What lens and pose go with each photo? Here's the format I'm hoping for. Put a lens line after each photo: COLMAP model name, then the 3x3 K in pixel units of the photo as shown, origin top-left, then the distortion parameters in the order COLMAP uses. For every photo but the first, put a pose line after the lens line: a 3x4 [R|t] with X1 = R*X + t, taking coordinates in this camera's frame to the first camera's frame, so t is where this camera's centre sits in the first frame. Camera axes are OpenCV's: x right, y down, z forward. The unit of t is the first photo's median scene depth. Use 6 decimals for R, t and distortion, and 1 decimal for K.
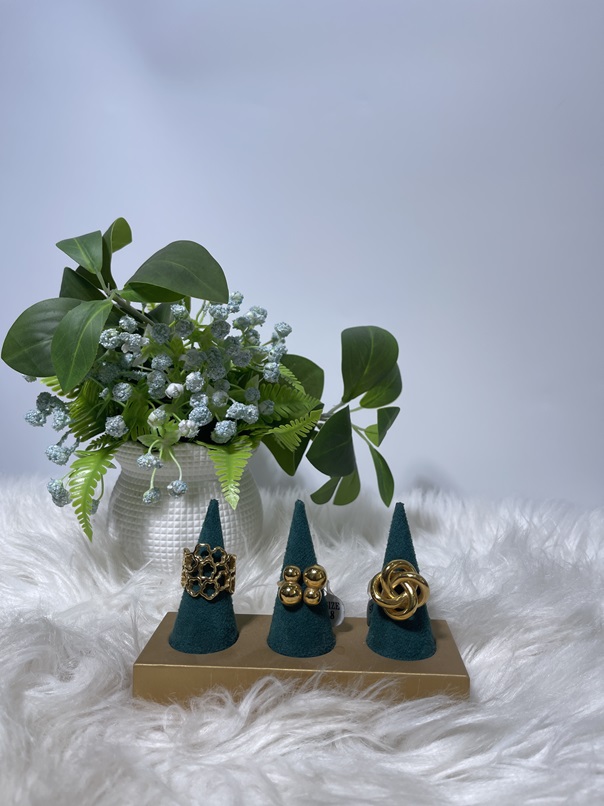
lens RADIAL K [[572.4, 0, 323.4], [0, 572.4, 406.6], [0, 0, 1]] dist [-0.035778, 0.000440]
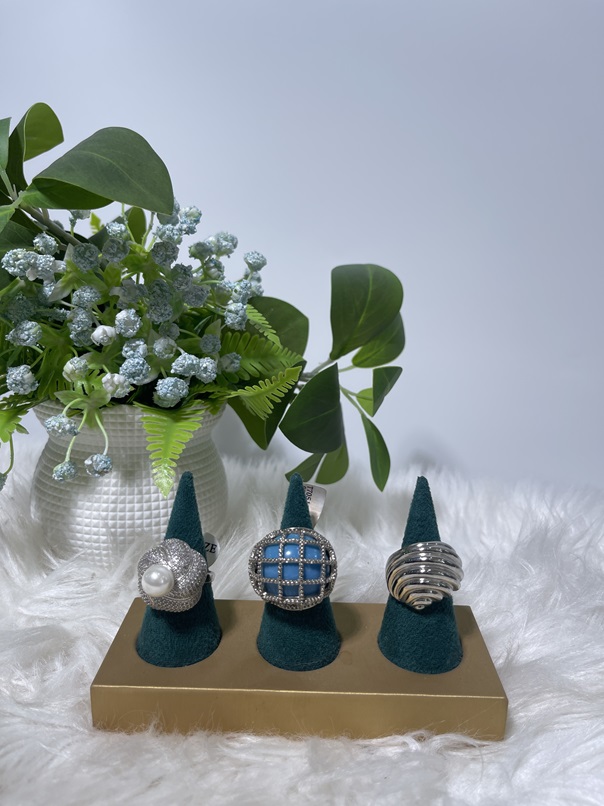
lens RADIAL K [[572.4, 0, 322.8], [0, 572.4, 408.8], [0, 0, 1]] dist [-0.035778, 0.000440]
pose [[0.999371, 0.034764, 0.006938, 0.023064], [-0.035195, 0.996423, 0.076827, 0.000797], [-0.004243, -0.077023, 0.997020, 0.232016]]
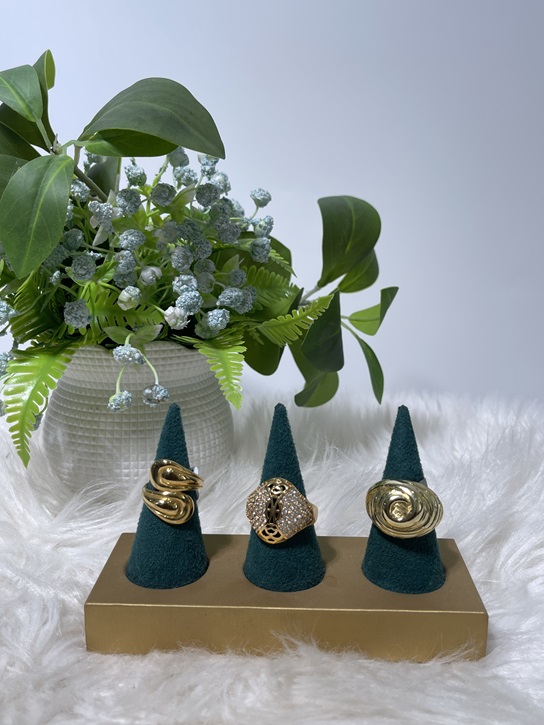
lens RADIAL K [[659.4, 0, 269.6], [0, 659.4, 373.2], [0, 0, 1]] dist [0.021581, 0.000000]
pose [[0.984757, -0.056115, 0.164638, -0.240813], [0.040987, 0.994739, 0.093888, 0.028922], [-0.169040, -0.085709, 0.981875, 0.047245]]
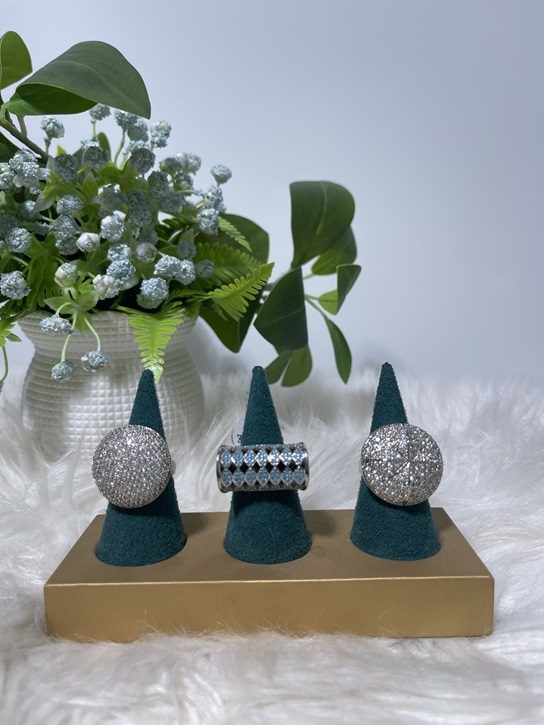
lens RADIAL K [[514.9, 0, 284.7], [0, 514.9, 370.9], [0, 0, 1]] dist [-0.035778, 0.000440]
pose [[0.998154, -0.022692, 0.056344, -0.028765], [0.016503, 0.994017, 0.107968, 0.074049], [-0.058457, -0.106839, 0.992556, 0.240190]]
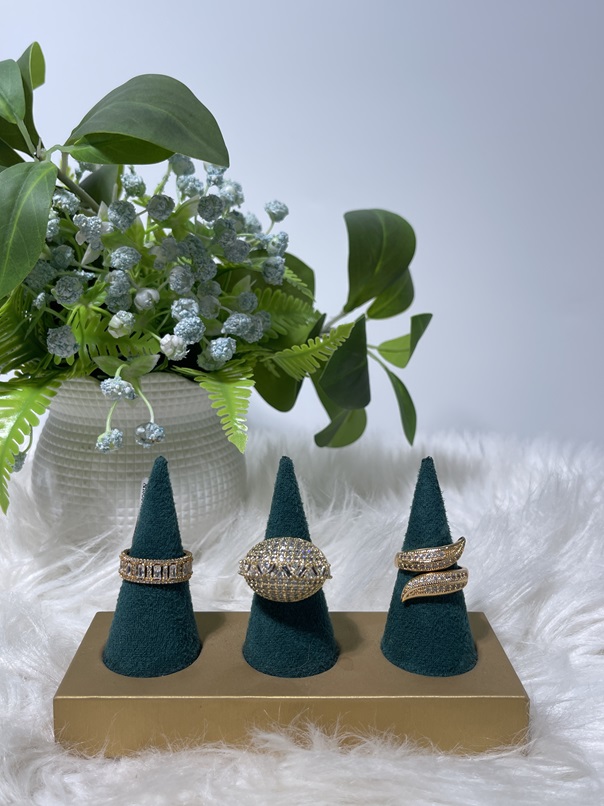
lens RADIAL K [[733.0, 0, 300.4], [0, 733.0, 412.3], [0, 0, 1]] dist [0.021581, 0.000000]
pose [[0.988188, -0.046807, 0.145924, -0.198717], [0.031714, 0.994061, 0.104097, 0.024217], [-0.149930, -0.098239, 0.983804, 0.056925]]
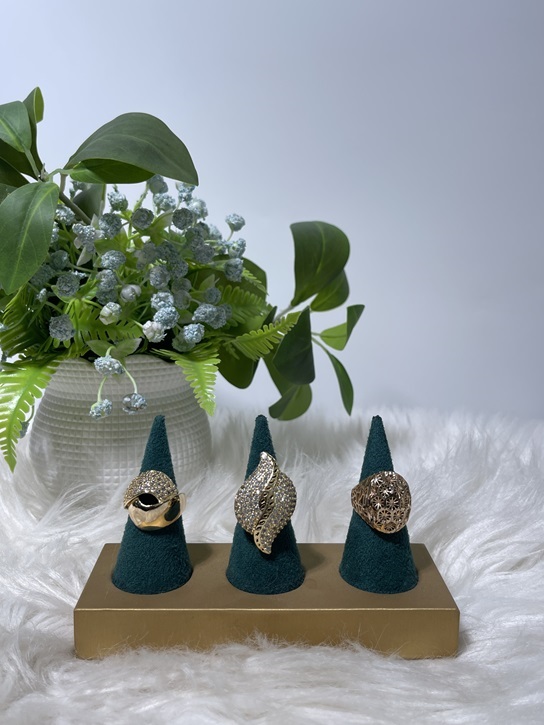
lens RADIAL K [[659.4, 0, 268.4], [0, 659.4, 376.7], [0, 0, 1]] dist [0.021581, 0.000000]
pose [[0.982948, -0.052511, 0.176226, -0.223727], [0.043200, 0.997481, 0.056262, 0.050623], [-0.178736, -0.047689, 0.982741, -0.023322]]
